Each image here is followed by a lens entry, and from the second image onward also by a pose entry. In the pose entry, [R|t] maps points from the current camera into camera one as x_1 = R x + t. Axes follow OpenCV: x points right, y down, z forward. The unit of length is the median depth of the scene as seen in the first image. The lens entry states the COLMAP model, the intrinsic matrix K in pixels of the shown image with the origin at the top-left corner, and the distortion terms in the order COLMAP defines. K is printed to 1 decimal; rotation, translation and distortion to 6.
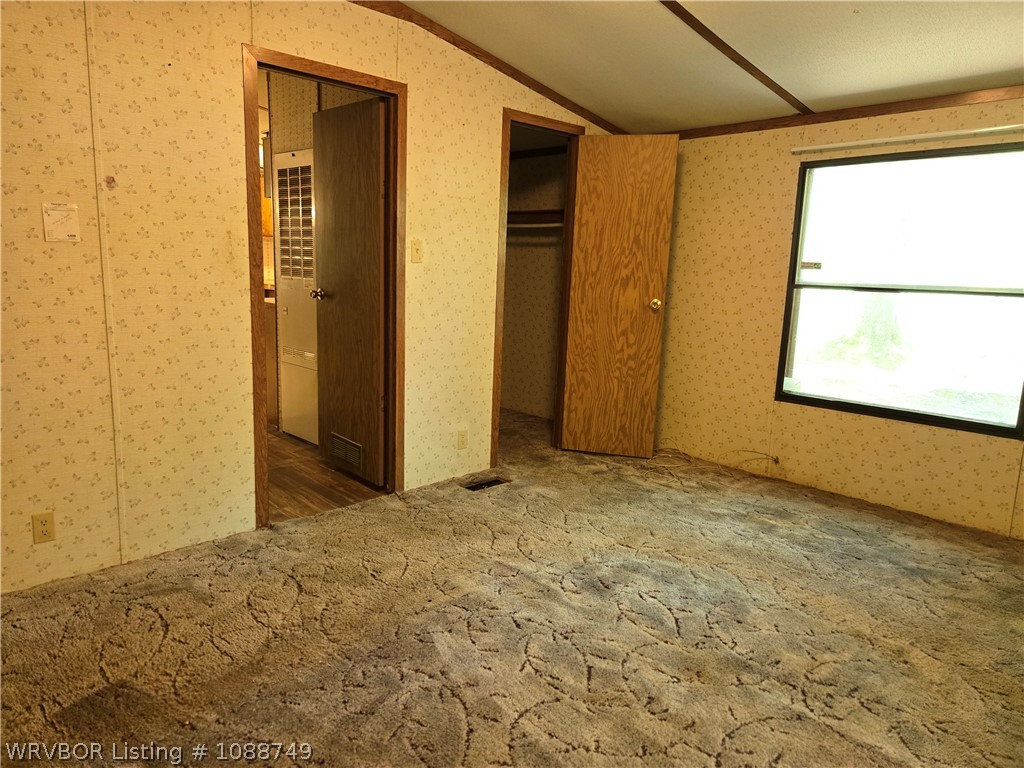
lens RADIAL K [[690.9, 0, 506.7], [0, 690.9, 382.9], [0, 0, 1]] dist [0.060647, -0.043239]
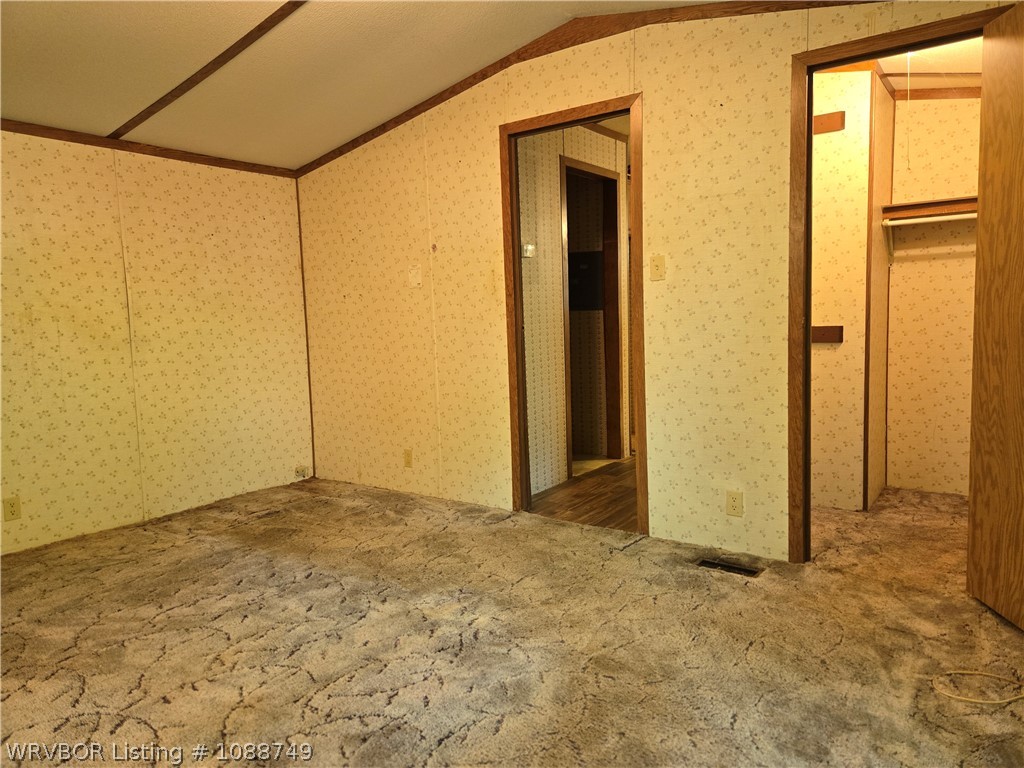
lens RADIAL K [[690.9, 0, 508.4], [0, 690.9, 380.7], [0, 0, 1]] dist [0.060647, -0.043239]
pose [[0.164705, 0.056353, -0.984732, 0.680287], [-0.142306, 0.989279, 0.032812, -0.044554], [0.976023, 0.134729, 0.170958, 0.633417]]
